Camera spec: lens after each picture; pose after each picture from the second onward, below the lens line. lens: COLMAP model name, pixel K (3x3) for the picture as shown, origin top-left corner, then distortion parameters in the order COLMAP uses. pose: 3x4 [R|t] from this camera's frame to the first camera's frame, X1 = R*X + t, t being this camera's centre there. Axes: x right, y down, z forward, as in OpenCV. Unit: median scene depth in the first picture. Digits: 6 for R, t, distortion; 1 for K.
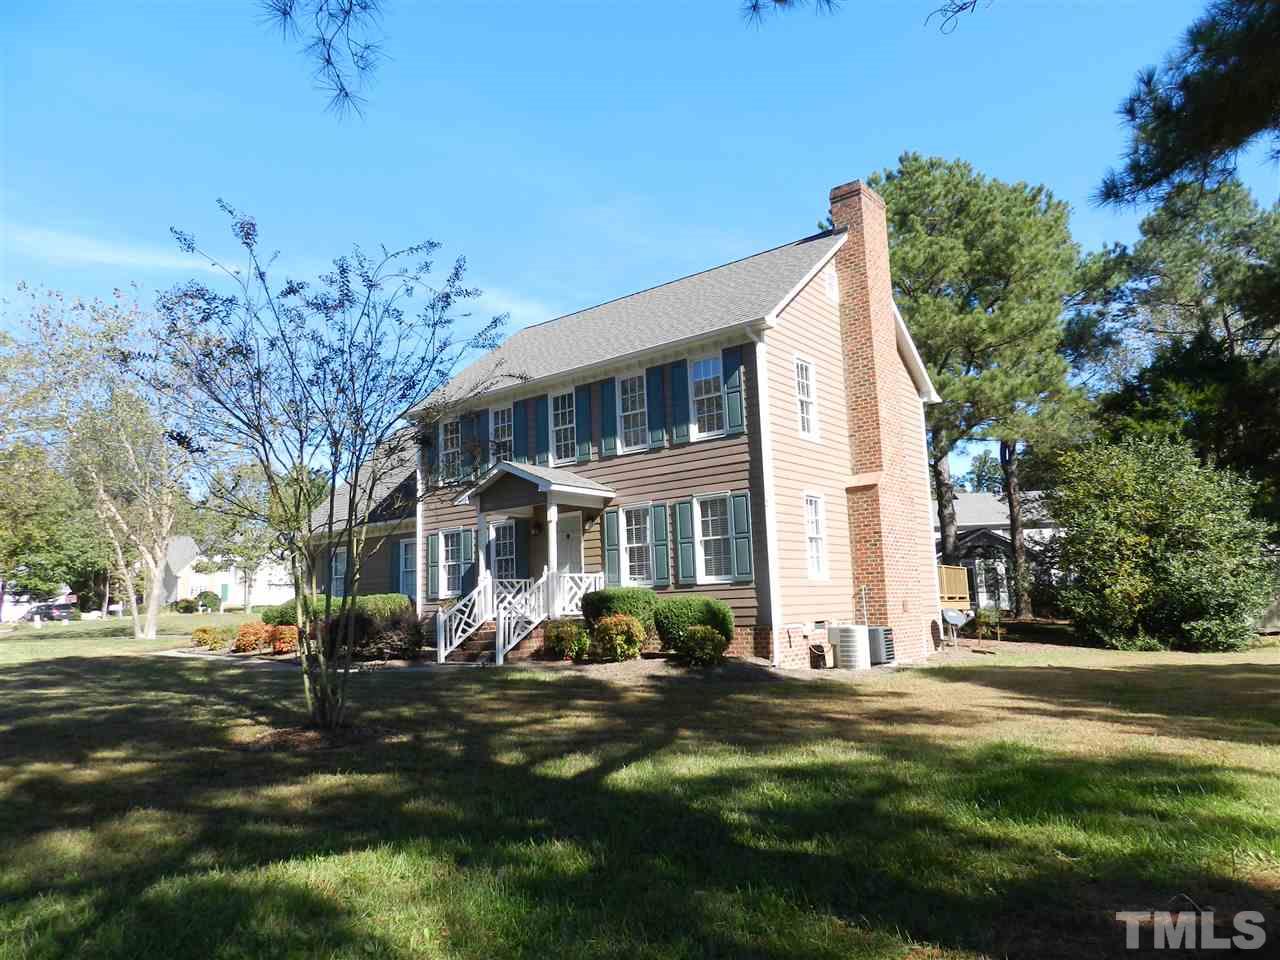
lens RADIAL K [[866.0, 0, 637.7], [0, 866.0, 480.1], [0, 0, 1]] dist [0.012428, -0.003092]
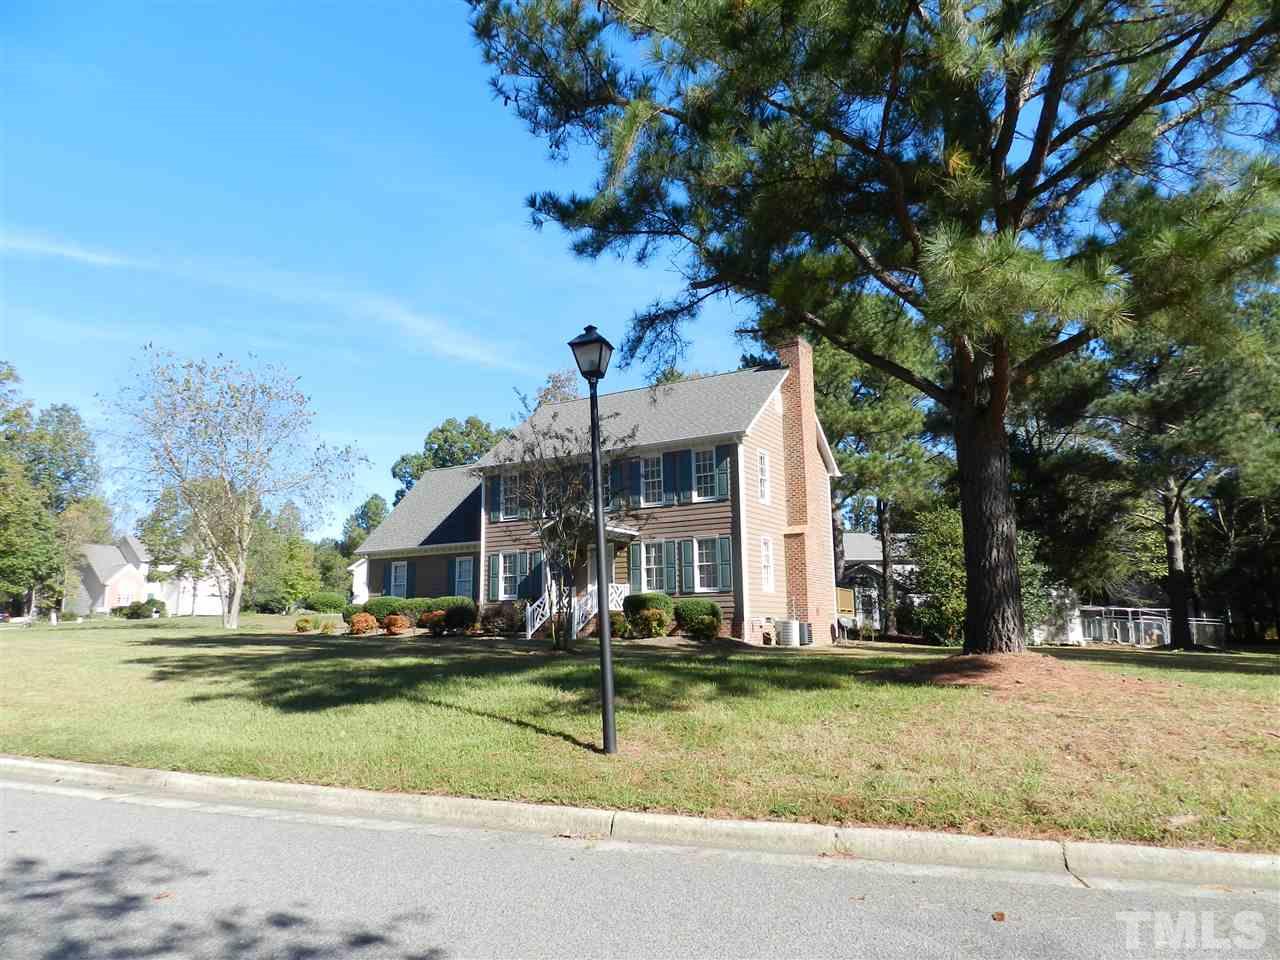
lens RADIAL K [[866.0, 0, 642.6], [0, 866.0, 478.2], [0, 0, 1]] dist [0.012428, -0.003092]
pose [[0.990071, 0.045517, 0.132994, -0.221311], [-0.041400, 0.998579, -0.033558, -0.028596], [-0.134333, 0.027719, 0.990549, -0.508164]]
